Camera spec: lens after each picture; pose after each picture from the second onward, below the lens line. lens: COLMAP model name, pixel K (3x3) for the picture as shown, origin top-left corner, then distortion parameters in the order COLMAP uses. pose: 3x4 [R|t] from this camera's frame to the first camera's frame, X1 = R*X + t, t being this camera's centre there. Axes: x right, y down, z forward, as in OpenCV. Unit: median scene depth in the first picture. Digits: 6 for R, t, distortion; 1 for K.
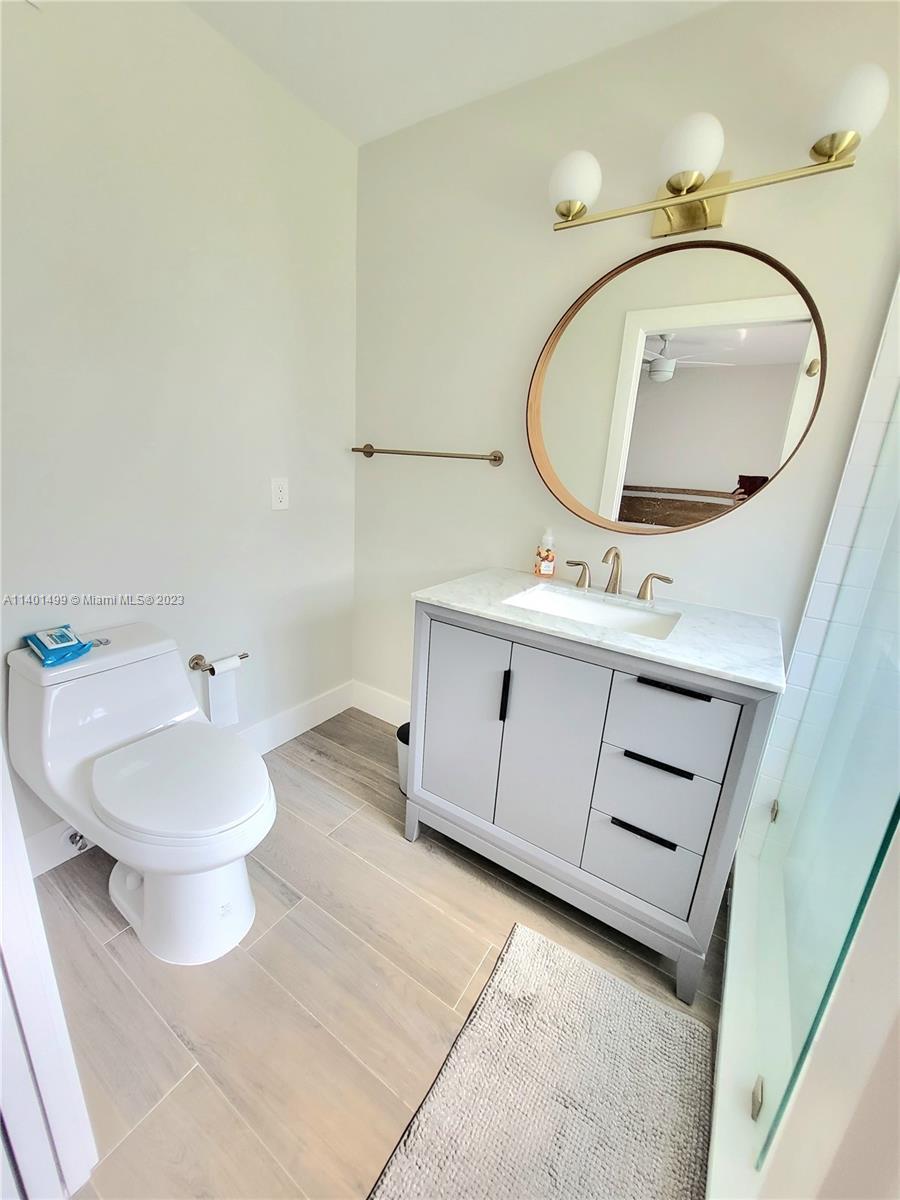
lens RADIAL K [[472.8, 0, 448.7], [0, 472.8, 594.8], [0, 0, 1]] dist [-0.002480, -0.000206]
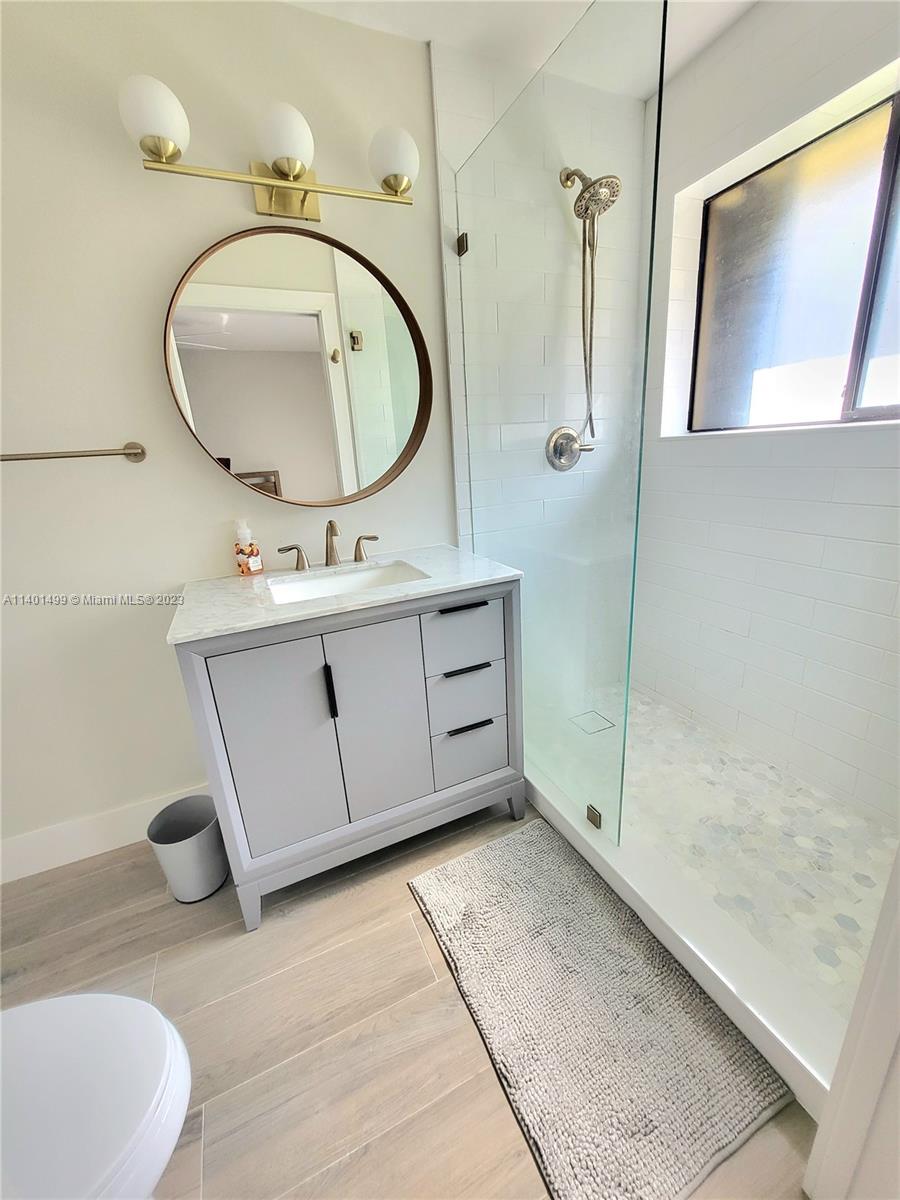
lens RADIAL K [[472.8, 0, 448.7], [0, 472.8, 594.8], [0, 0, 1]] dist [-0.002480, -0.000206]
pose [[0.528157, -0.337824, 0.779054, -0.418635], [0.317824, 0.929414, 0.187557, -0.067392], [-0.787425, 0.148542, 0.598245, 0.212243]]
